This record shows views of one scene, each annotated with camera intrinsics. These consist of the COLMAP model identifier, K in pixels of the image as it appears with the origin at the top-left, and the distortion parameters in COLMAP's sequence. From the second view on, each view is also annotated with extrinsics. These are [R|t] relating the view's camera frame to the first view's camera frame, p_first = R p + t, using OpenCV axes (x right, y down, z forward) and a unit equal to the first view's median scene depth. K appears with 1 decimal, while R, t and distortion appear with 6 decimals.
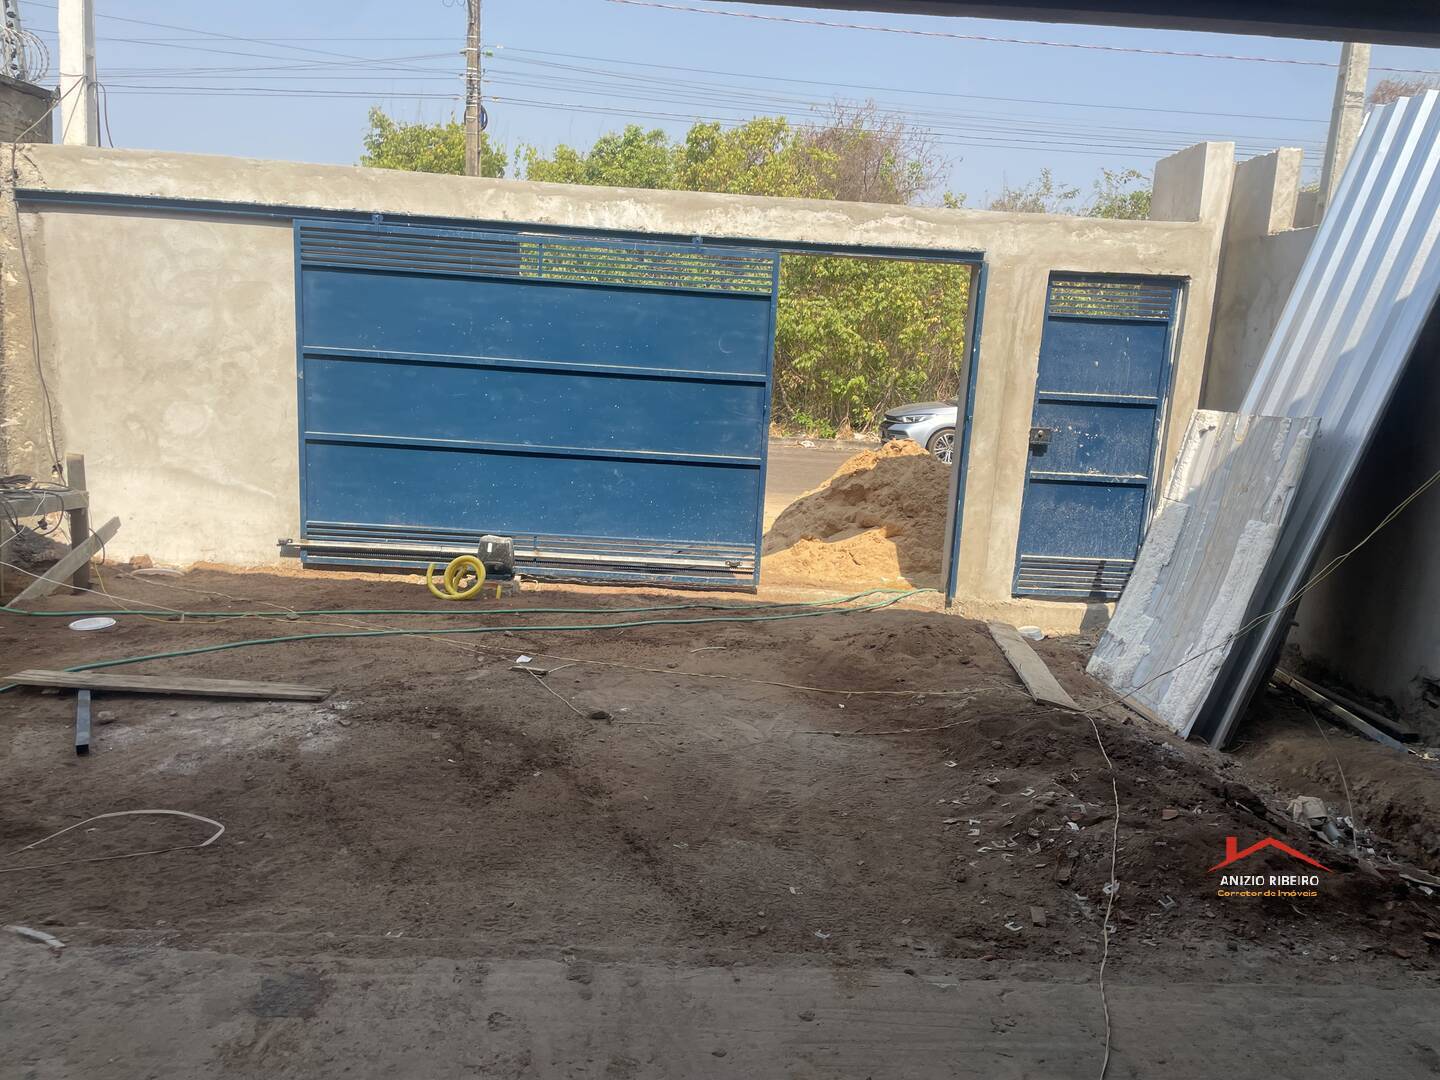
lens RADIAL K [[1072.6, 0, 720.0], [0, 1072.6, 540.0], [0, 0, 1]] dist [-0.000781, -0.000329]
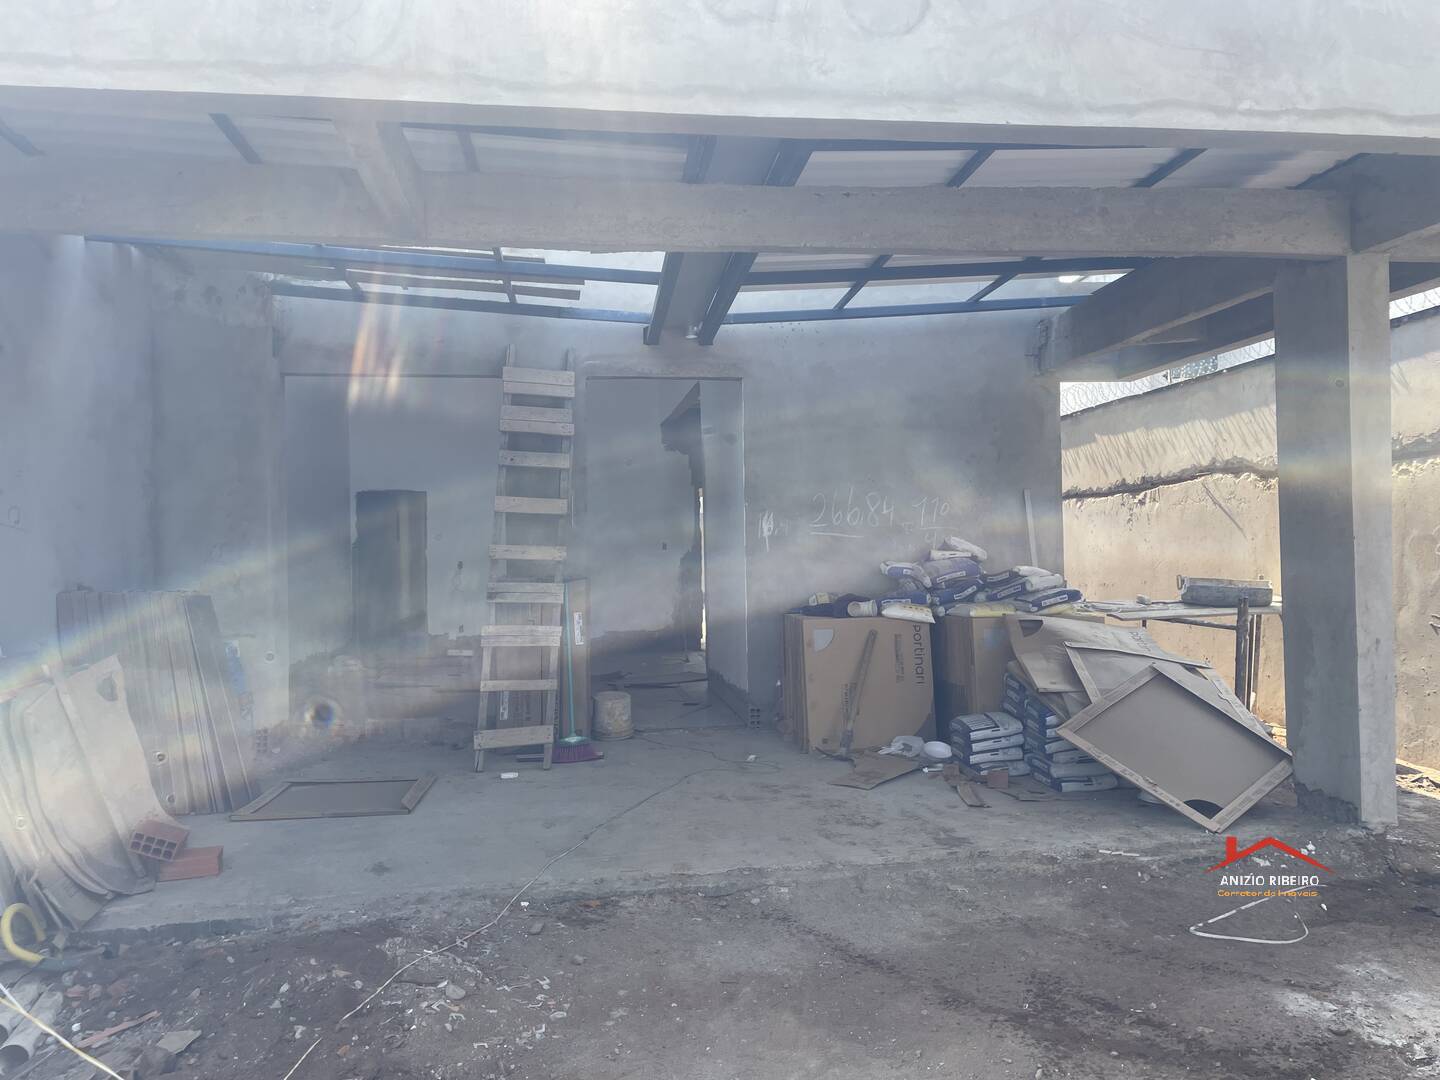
lens RADIAL K [[1072.6, 0, 720.0], [0, 1072.6, 540.0], [0, 0, 1]] dist [-0.000781, -0.000329]
pose [[-0.990802, -0.045605, -0.127407, 0.211522], [-0.066726, 0.983734, 0.166780, -0.292041], [0.117728, 0.173747, -0.977728, 1.814707]]
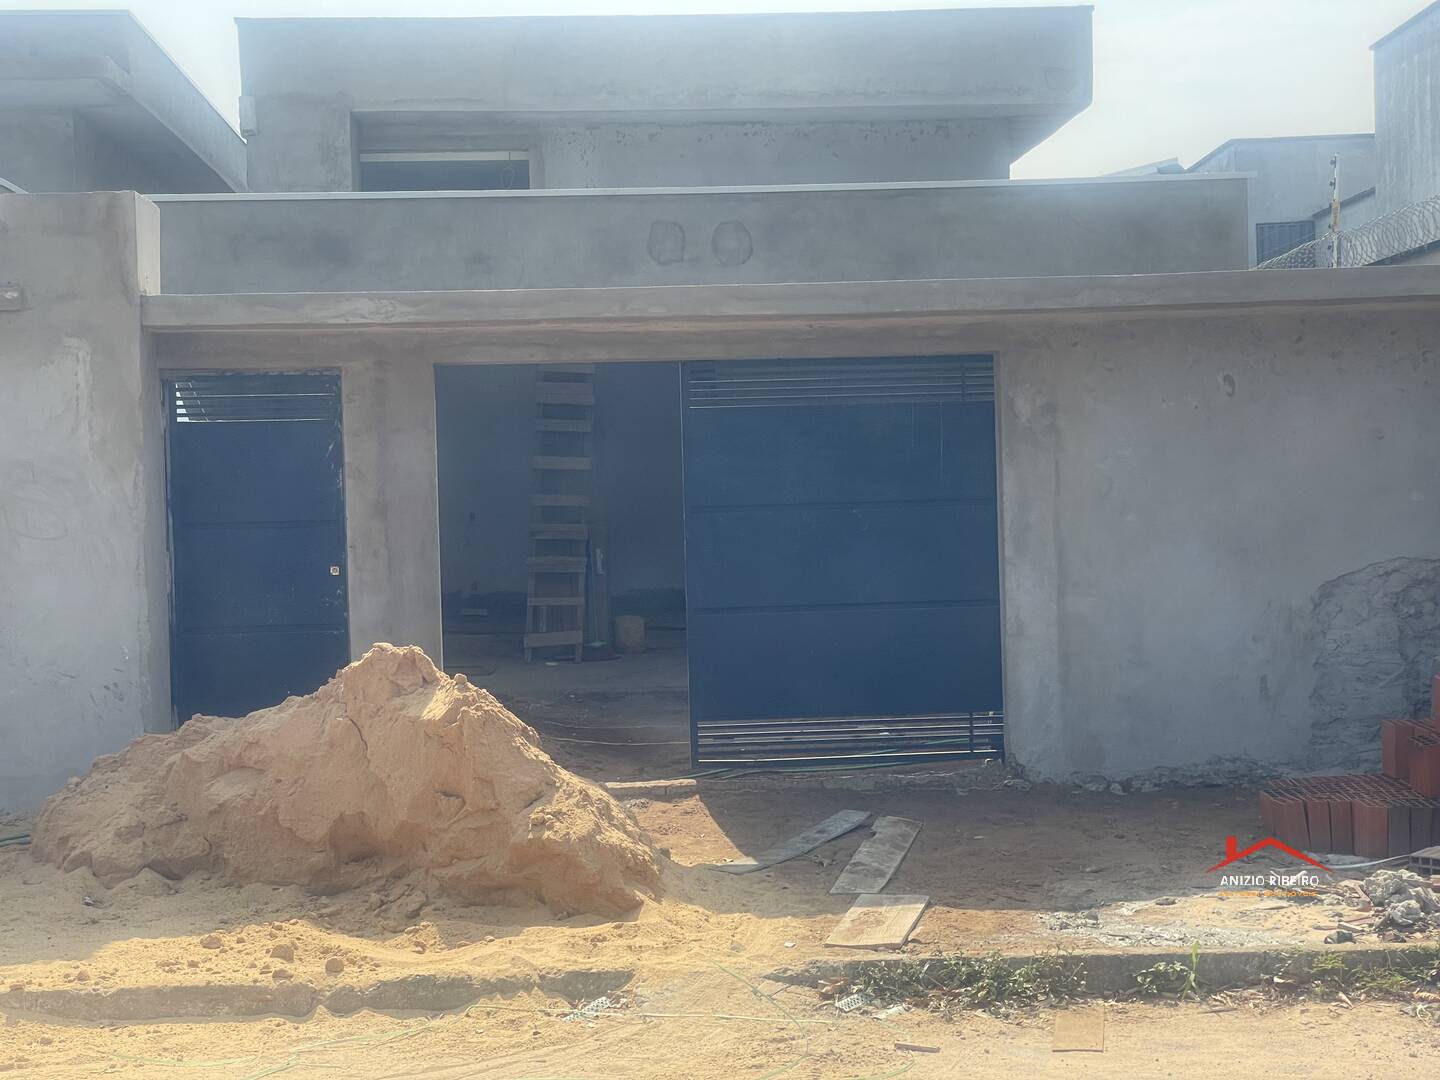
lens RADIAL K [[2182.9, 0, 720.0], [0, 2182.9, 540.0], [0, 0, 1]] dist [-0.000485, -0.000739]
pose [[-0.998092, -0.031253, -0.053249, 0.204265], [-0.041529, 0.978005, 0.204407, -0.875258], [0.045690, 0.206228, -0.977437, 4.829760]]
